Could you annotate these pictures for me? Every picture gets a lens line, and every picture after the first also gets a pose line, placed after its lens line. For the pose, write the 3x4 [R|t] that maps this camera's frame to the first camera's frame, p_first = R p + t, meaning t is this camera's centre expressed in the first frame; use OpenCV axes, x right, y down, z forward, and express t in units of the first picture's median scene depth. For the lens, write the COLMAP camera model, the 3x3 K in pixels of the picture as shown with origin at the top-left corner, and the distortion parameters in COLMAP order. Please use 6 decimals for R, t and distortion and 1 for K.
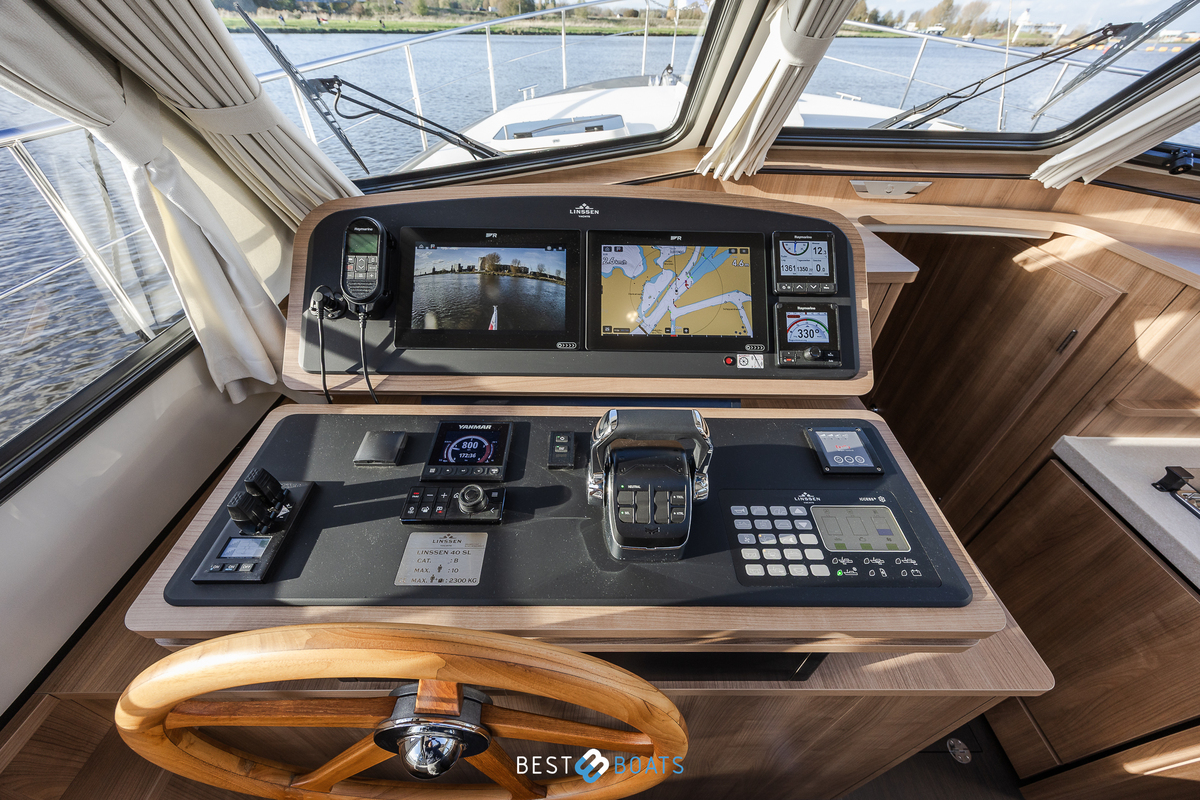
lens RADIAL K [[457.9, 0, 600.0], [0, 457.9, 400.0], [0, 0, 1]] dist [0.005391, -0.000531]
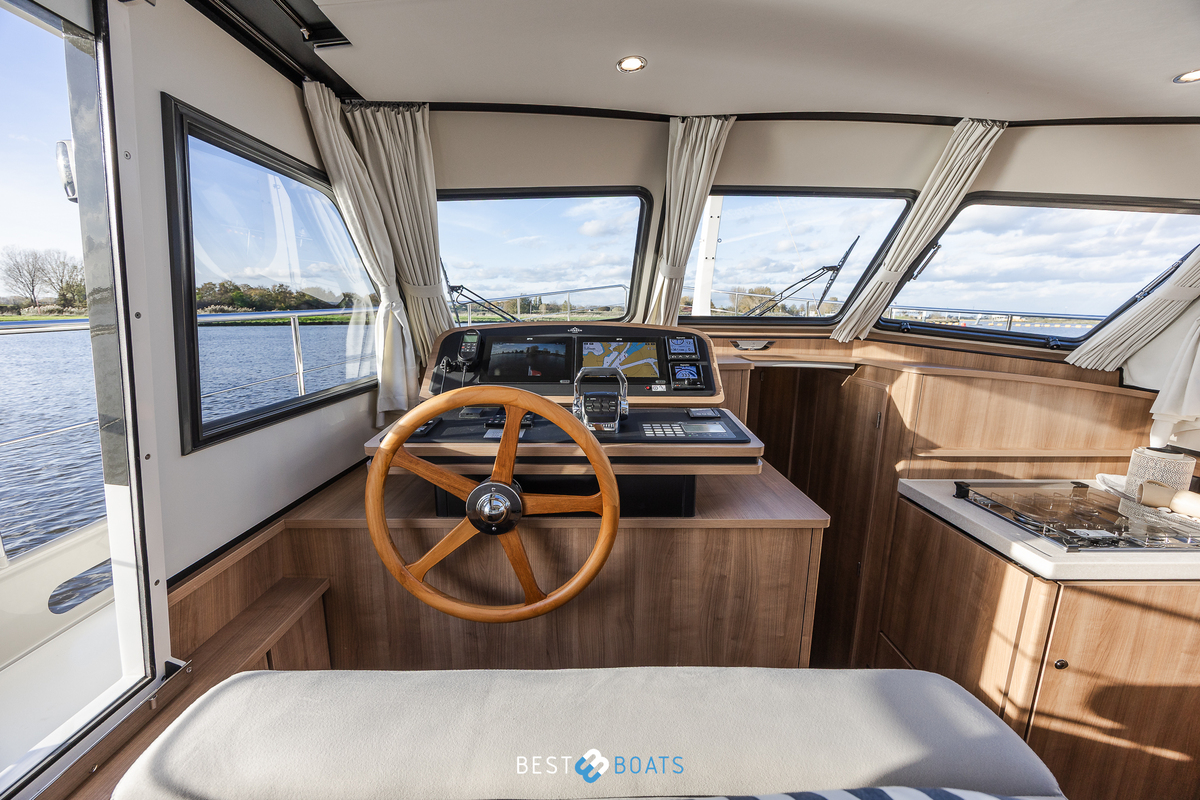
lens RADIAL K [[457.9, 0, 600.0], [0, 457.9, 400.0], [0, 0, 1]] dist [0.005391, -0.000531]
pose [[0.999846, -0.017444, 0.002048, 0.071773], [0.016236, 0.873439, -0.486663, 0.893621], [0.006700, 0.486621, 0.873587, -0.671722]]
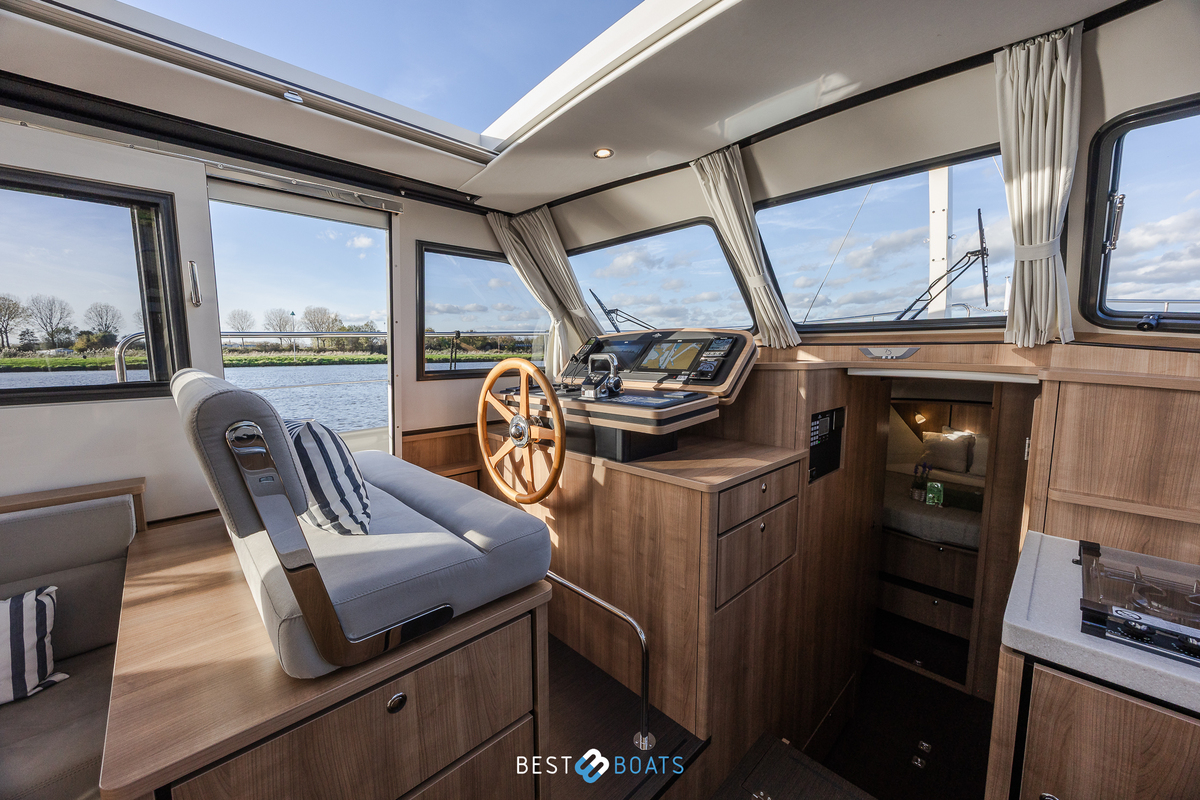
lens RADIAL K [[457.9, 0, 600.0], [0, 457.9, 400.0], [0, 0, 1]] dist [0.005391, -0.000531]
pose [[0.690336, 0.049618, -0.721786, 1.714219], [-0.448622, 0.812047, -0.373252, 1.062989], [0.567604, 0.581478, 0.582845, -0.541119]]
